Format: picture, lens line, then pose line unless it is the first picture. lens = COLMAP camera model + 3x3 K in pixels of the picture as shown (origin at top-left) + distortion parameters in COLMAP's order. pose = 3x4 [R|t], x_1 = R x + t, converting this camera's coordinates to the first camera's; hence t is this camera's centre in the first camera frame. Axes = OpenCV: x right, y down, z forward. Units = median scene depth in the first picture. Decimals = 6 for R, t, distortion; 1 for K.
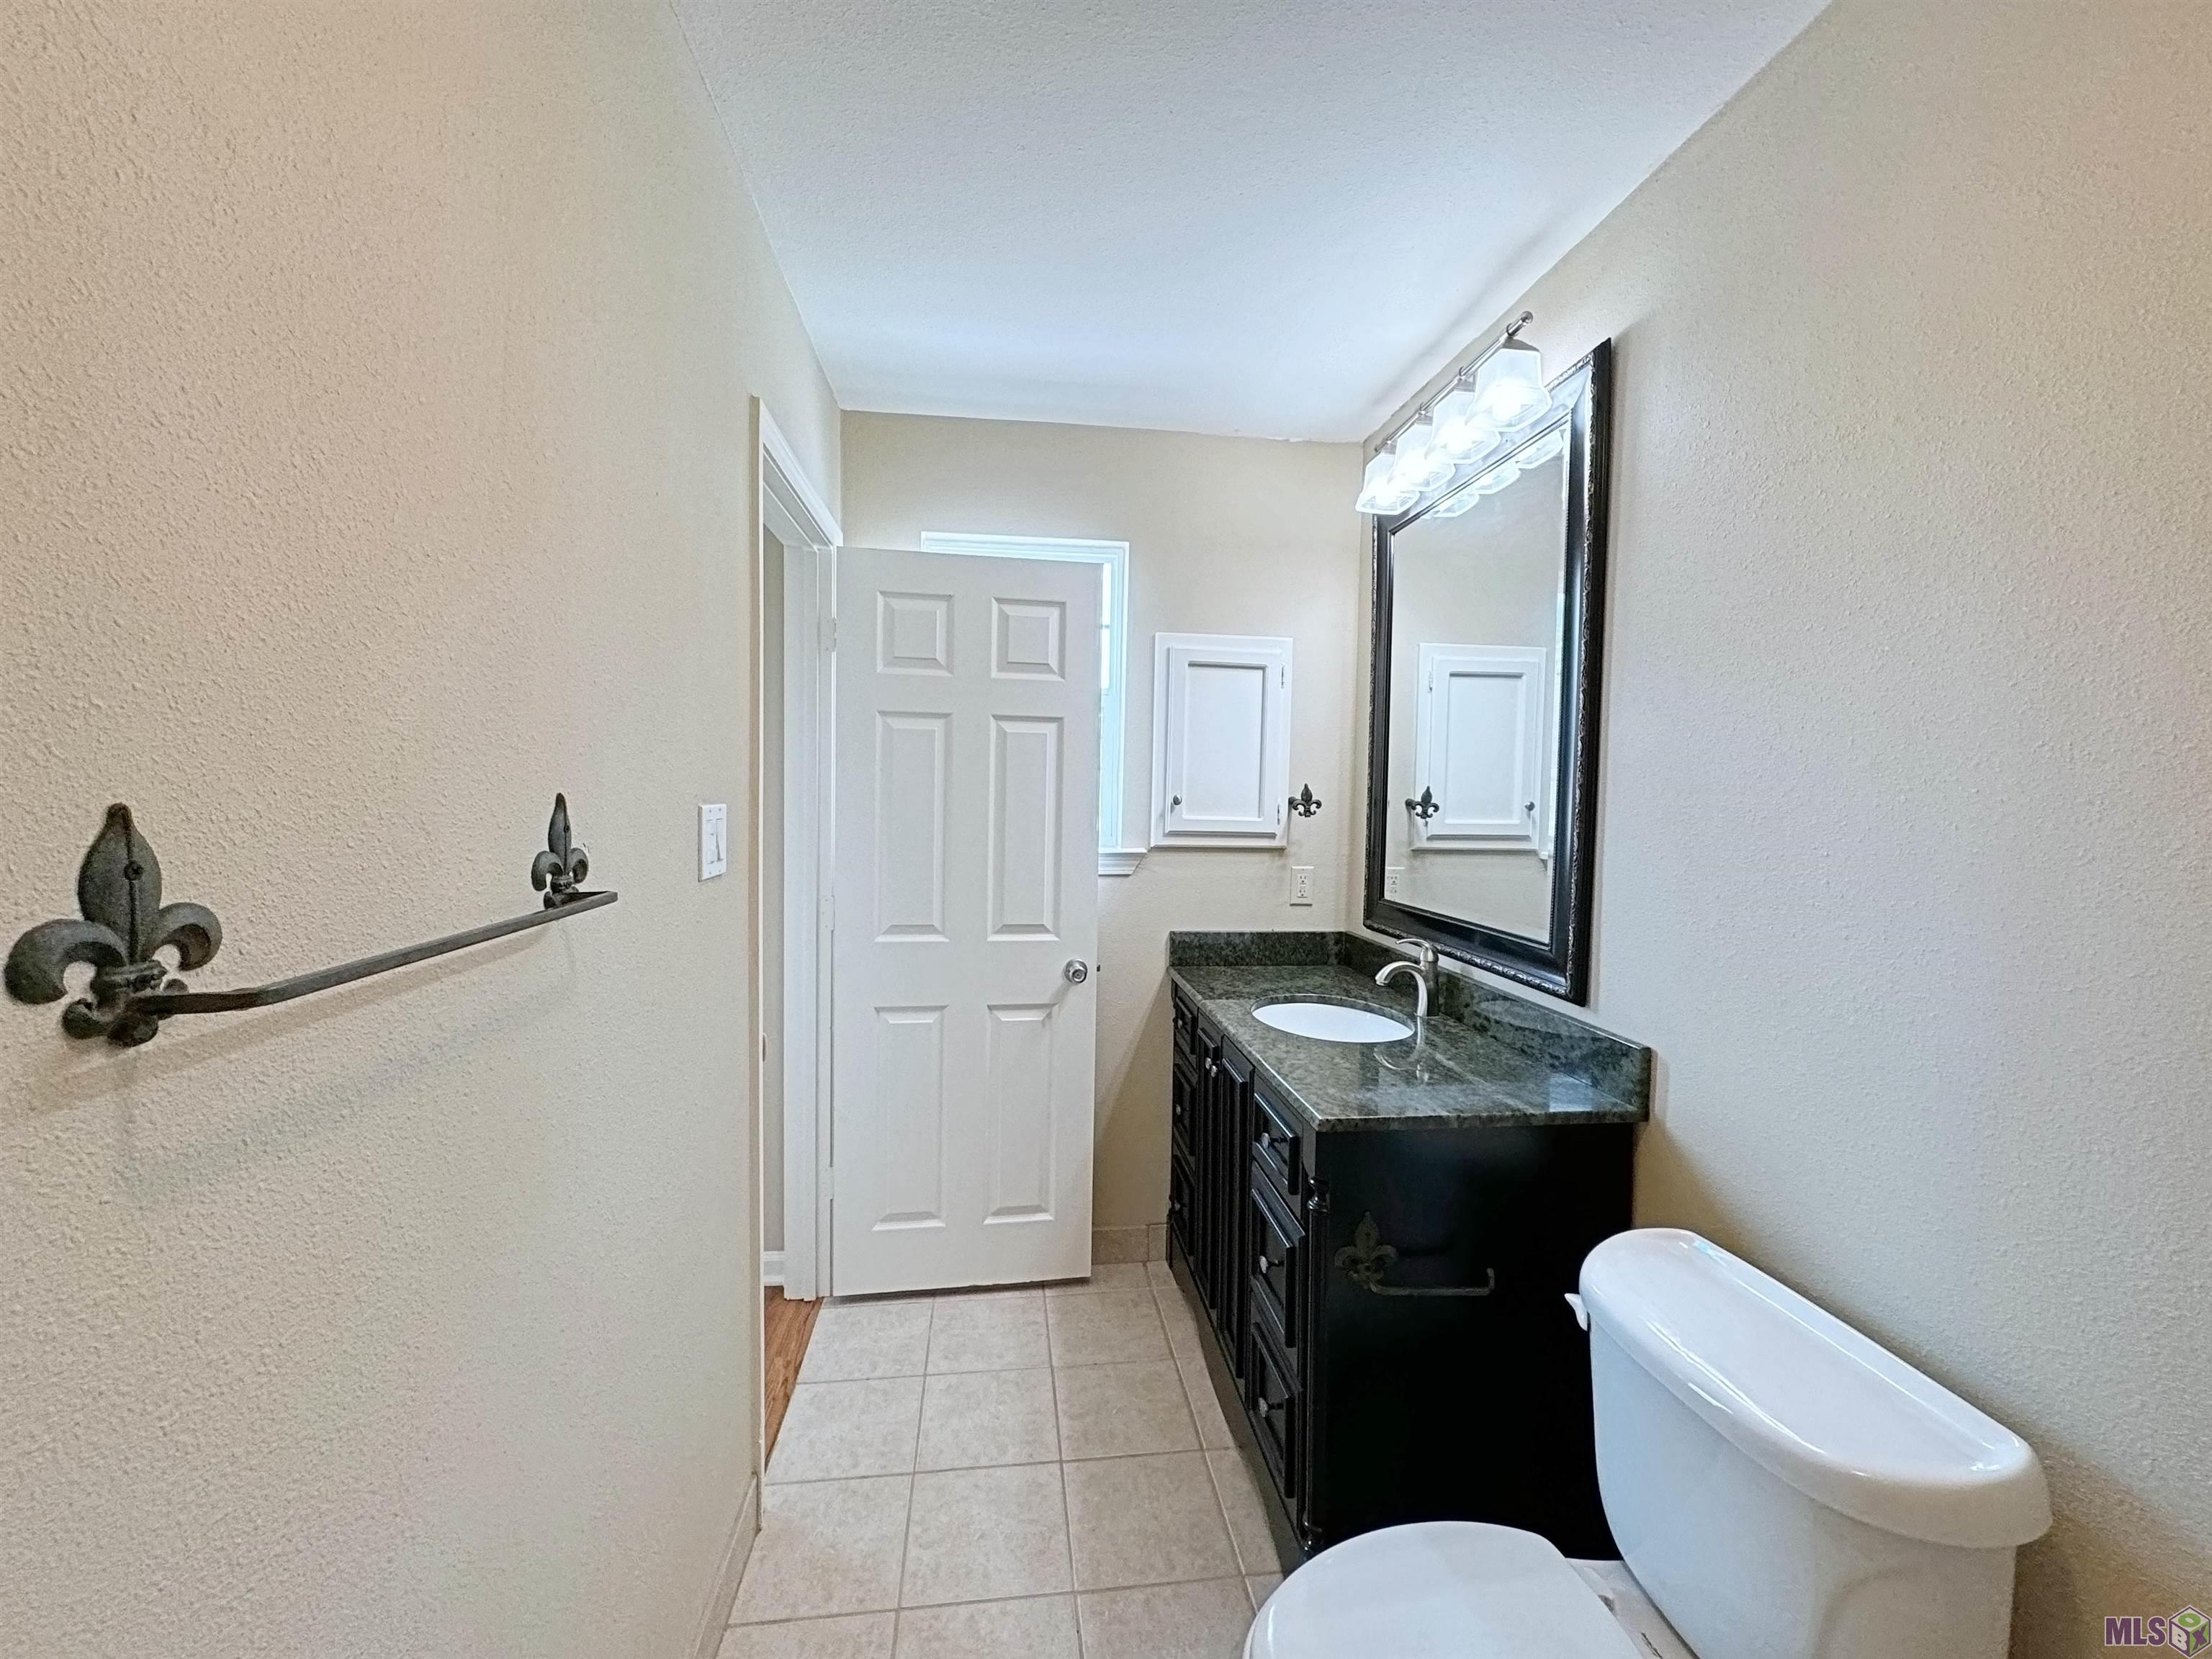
lens RADIAL K [[879.9, 0, 1104.1], [0, 879.9, 831.7], [0, 0, 1]] dist [0.000380, -0.000427]
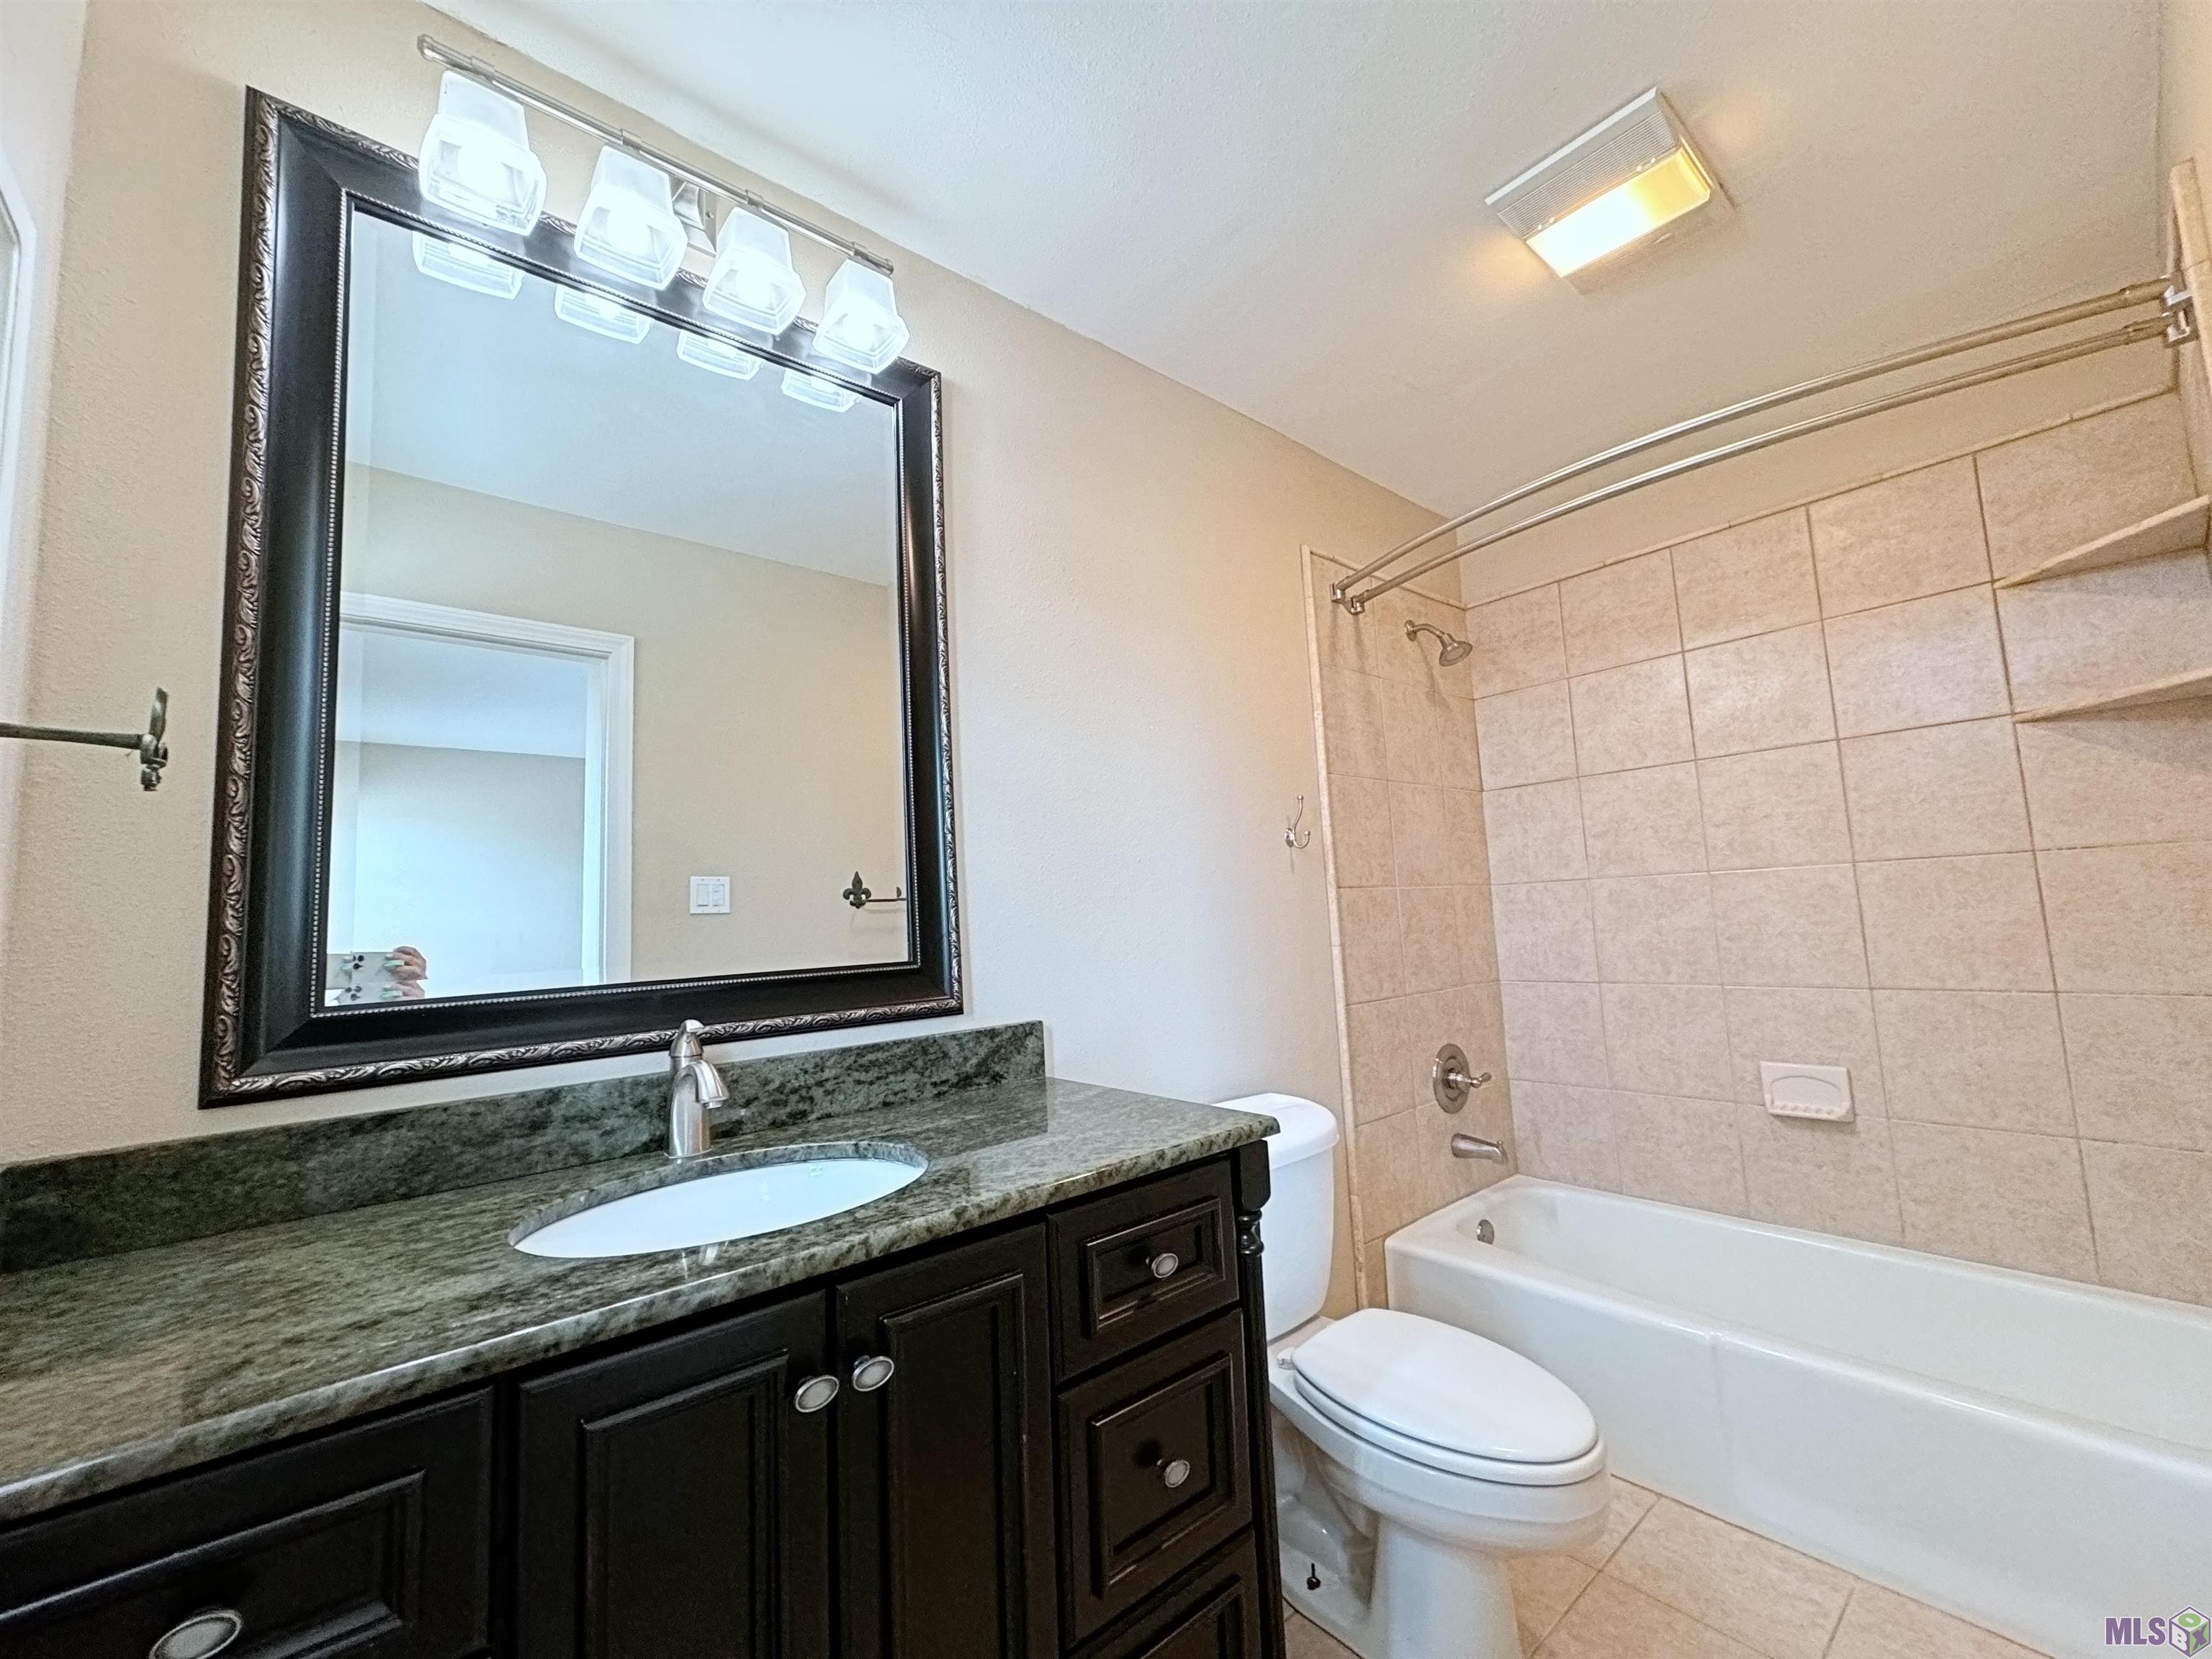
lens RADIAL K [[879.6, 0, 1105.3], [0, 879.6, 831.8], [0, 0, 1]] dist [-0.001149, 0.000529]
pose [[-0.544319, 0.093375, 0.833665, -0.351351], [0.075392, 0.995209, -0.062244, 0.070480], [-0.835484, 0.028971, -0.548751, 1.353701]]
